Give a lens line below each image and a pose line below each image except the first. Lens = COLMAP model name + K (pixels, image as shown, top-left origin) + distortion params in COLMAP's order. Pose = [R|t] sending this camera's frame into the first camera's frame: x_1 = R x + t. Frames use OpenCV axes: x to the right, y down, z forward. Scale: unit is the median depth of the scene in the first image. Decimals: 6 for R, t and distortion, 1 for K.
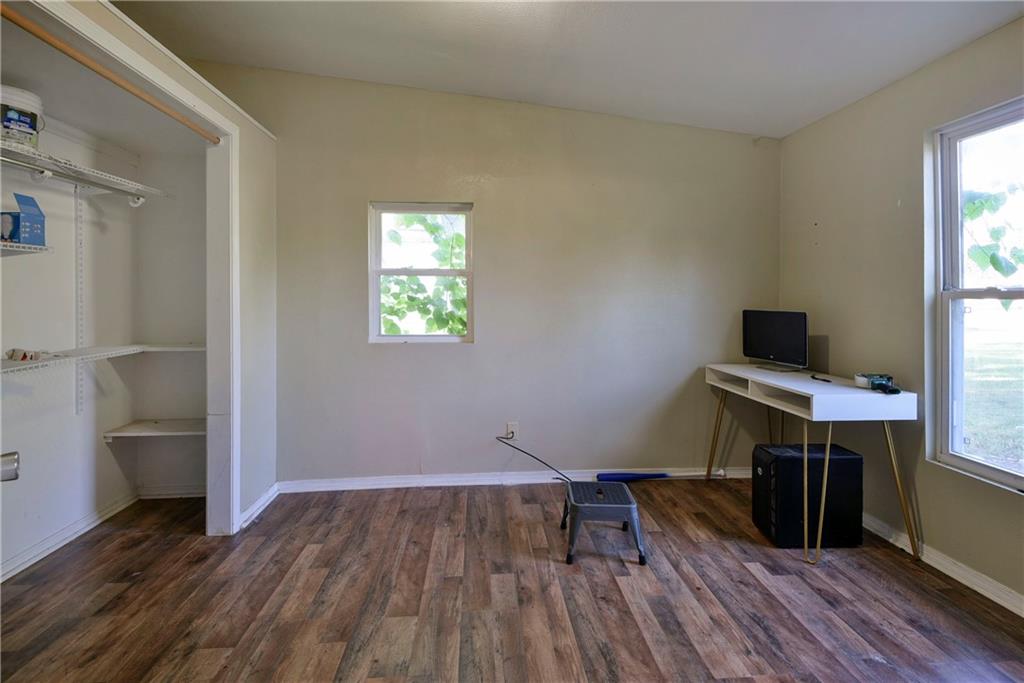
lens RADIAL K [[480.5, 0, 512.1], [0, 480.5, 329.8], [0, 0, 1]] dist [0.011604, -0.011748]
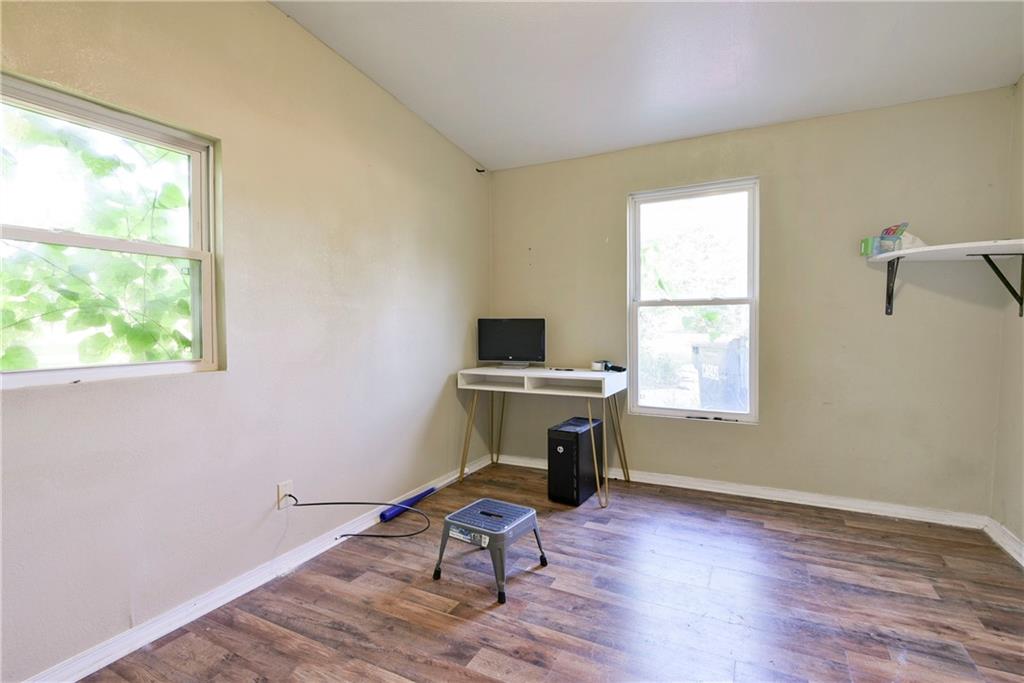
lens RADIAL K [[470.3, 0, 515.9], [0, 470.3, 329.2], [0, 0, 1]] dist [0.036391, -0.025819]
pose [[0.519011, -0.012407, 0.854677, -0.488156], [0.056834, 0.998183, -0.020023, 0.012349], [-0.852876, 0.058967, 0.518773, 0.420710]]
